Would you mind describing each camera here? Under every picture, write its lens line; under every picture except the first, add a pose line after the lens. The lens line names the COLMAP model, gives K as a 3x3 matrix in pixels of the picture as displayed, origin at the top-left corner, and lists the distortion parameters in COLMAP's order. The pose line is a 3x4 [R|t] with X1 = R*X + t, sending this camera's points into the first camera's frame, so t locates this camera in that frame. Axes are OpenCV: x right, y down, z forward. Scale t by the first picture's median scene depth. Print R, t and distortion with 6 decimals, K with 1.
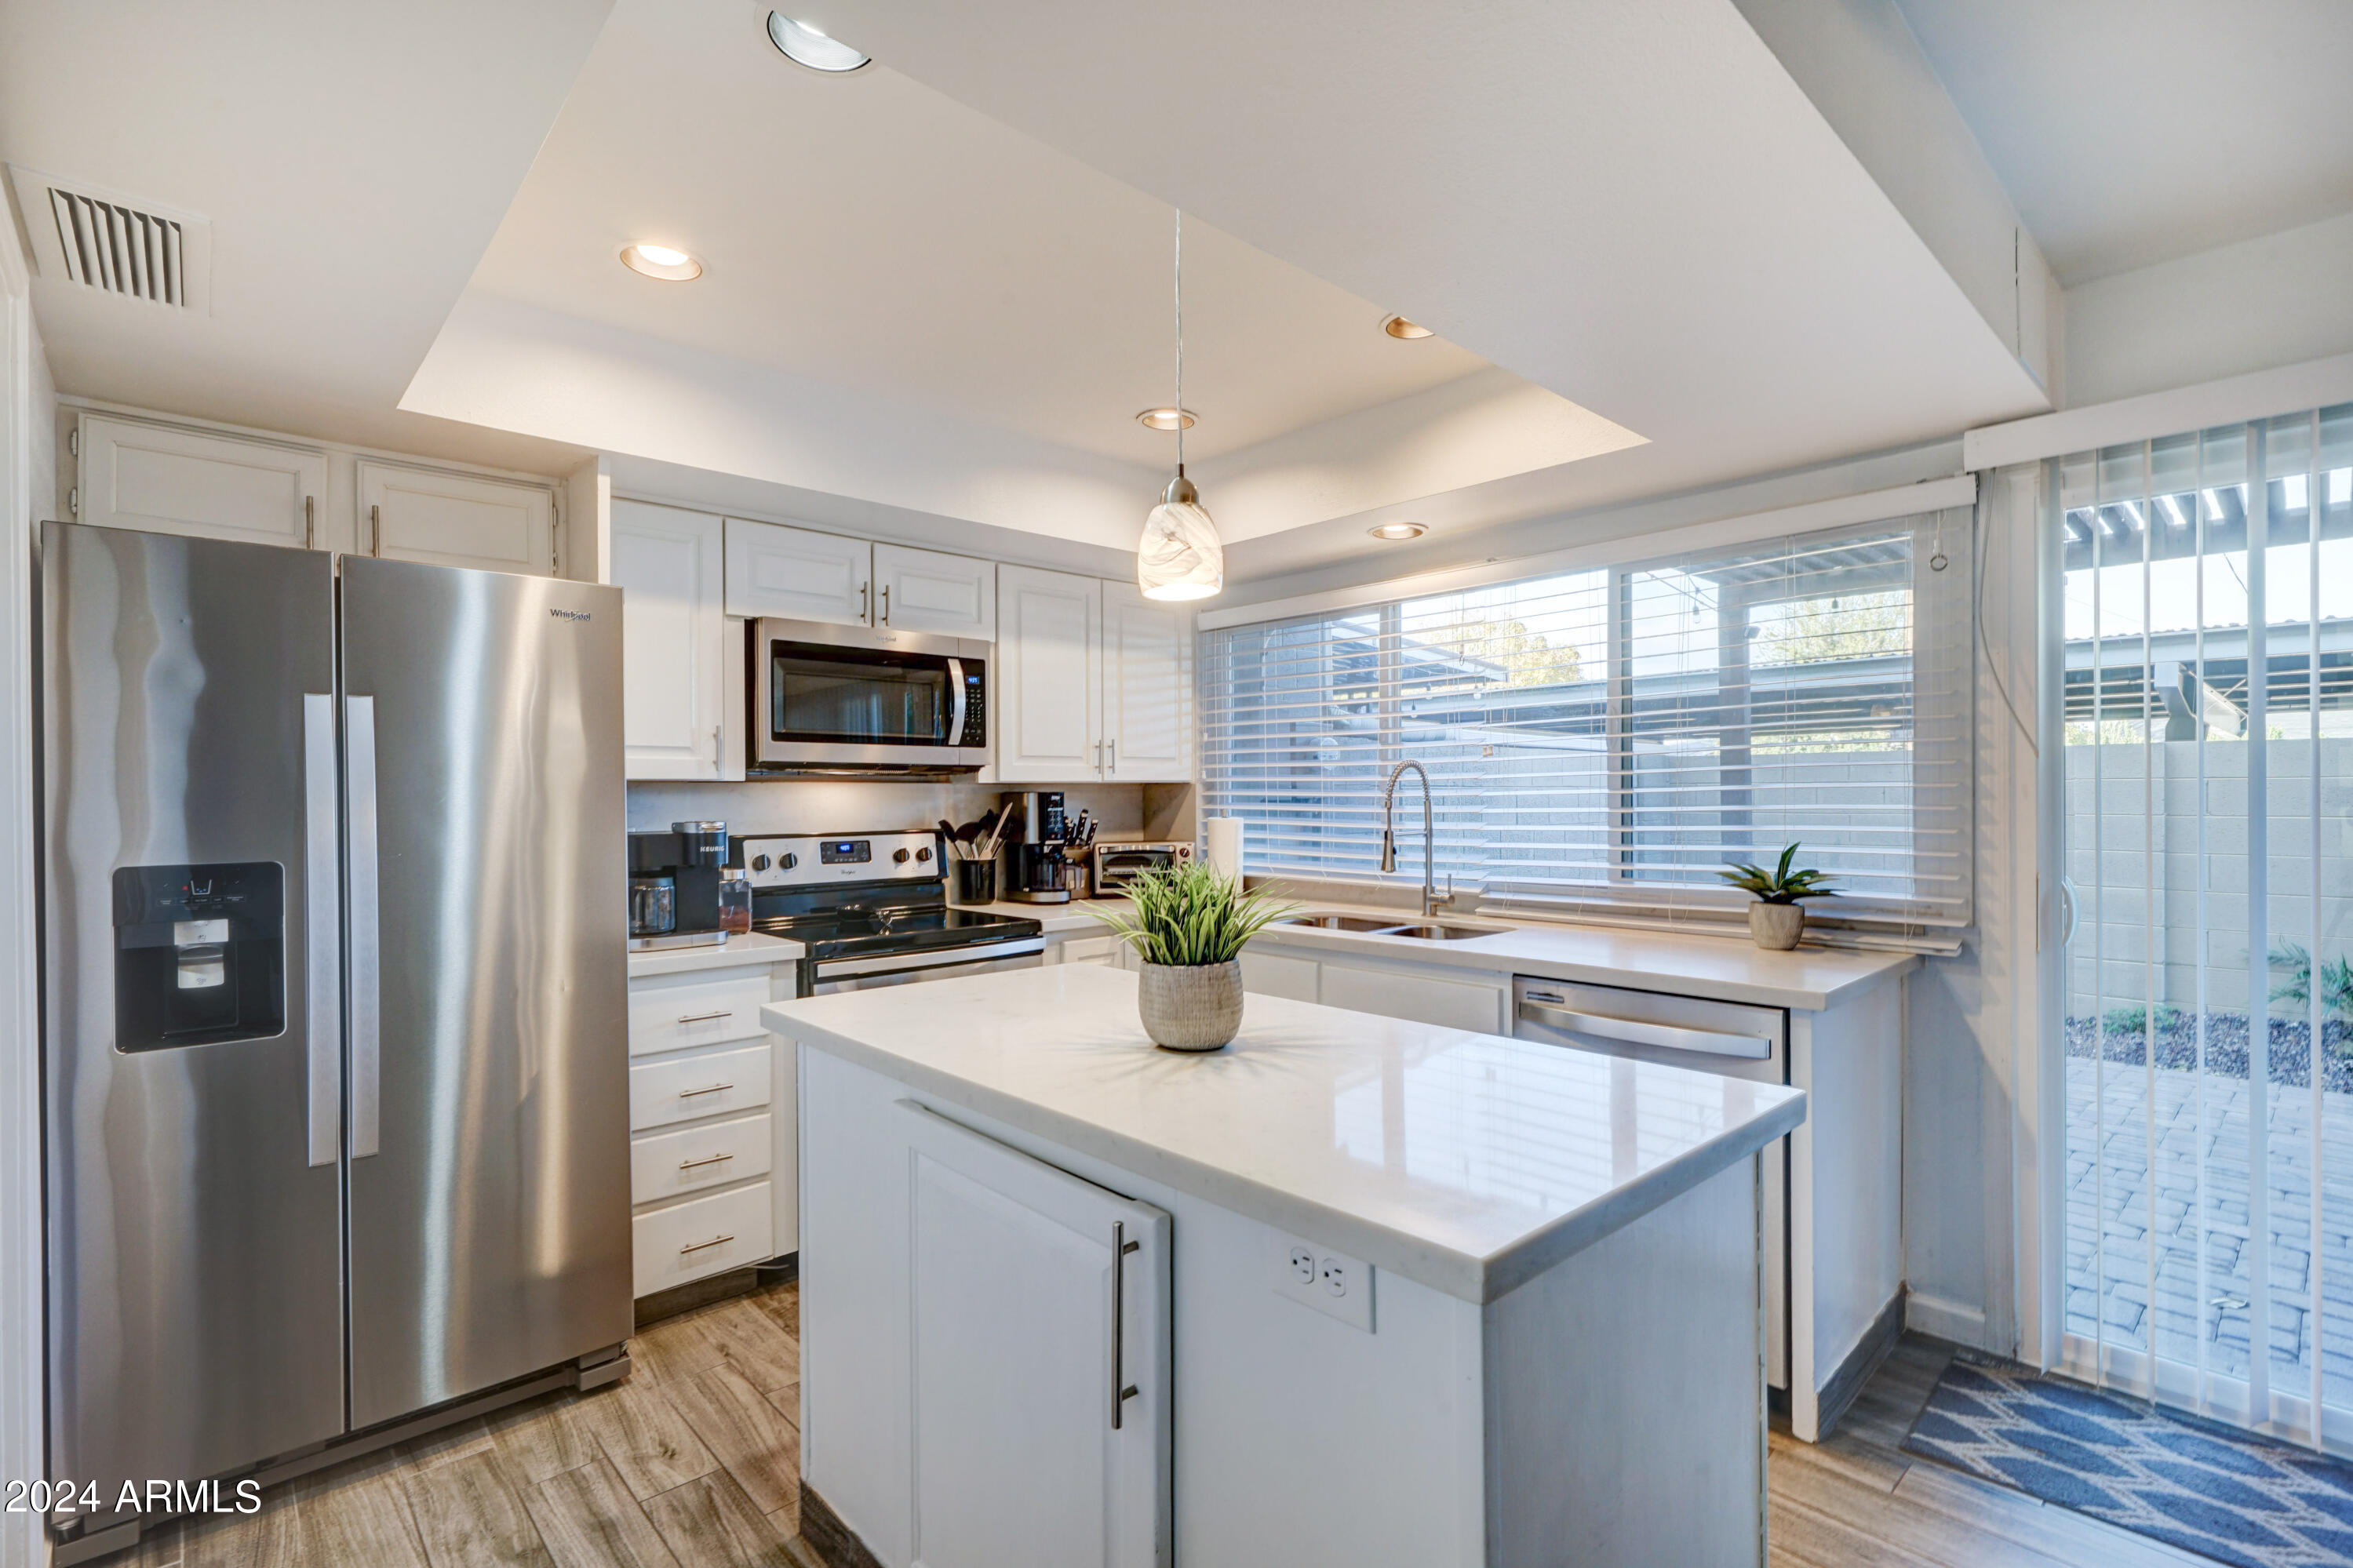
lens RADIAL K [[1084.7, 0, 1162.4], [0, 1084.7, 794.4], [0, 0, 1]] dist [-0.001772, -0.000188]
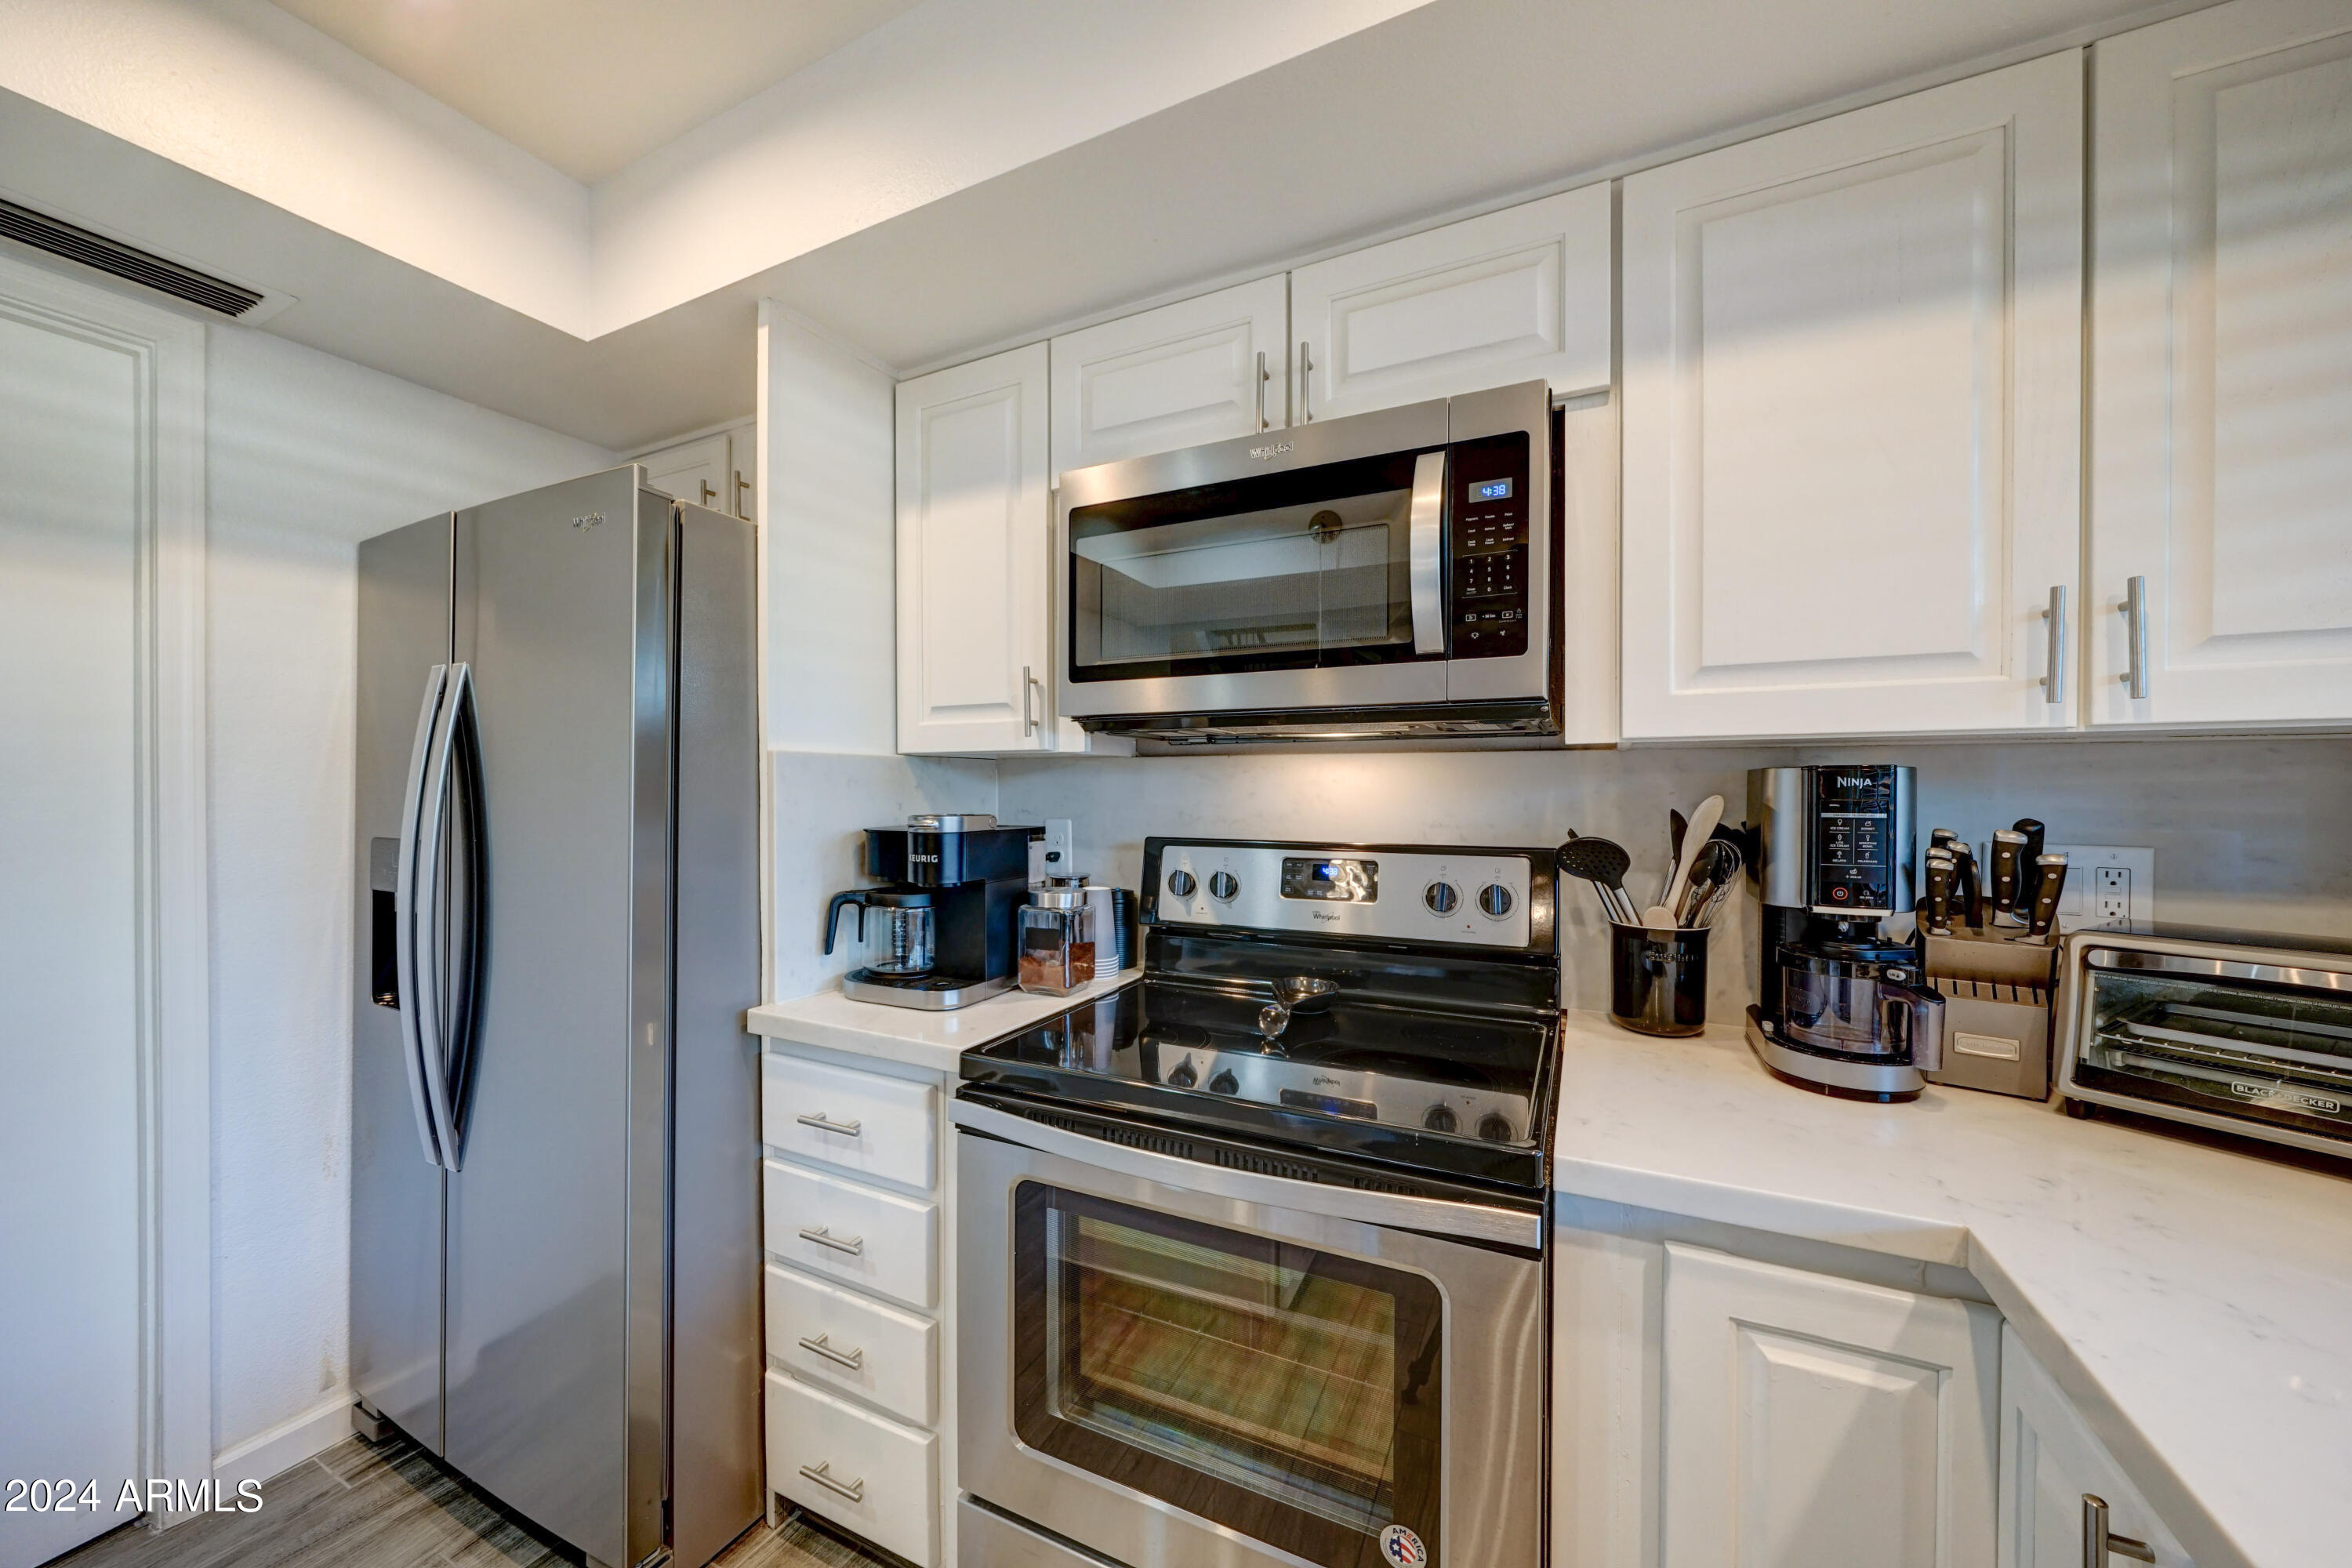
lens RADIAL K [[874.4, 0, 1168.4], [0, 874.4, 788.4], [0, 0, 1]] dist [-0.000881, -0.000141]
pose [[0.352167, 0.012877, -0.935848, 0.088401], [-0.000683, 0.999909, 0.013502, 0.001552], [0.935937, -0.004116, 0.352144, 0.751482]]
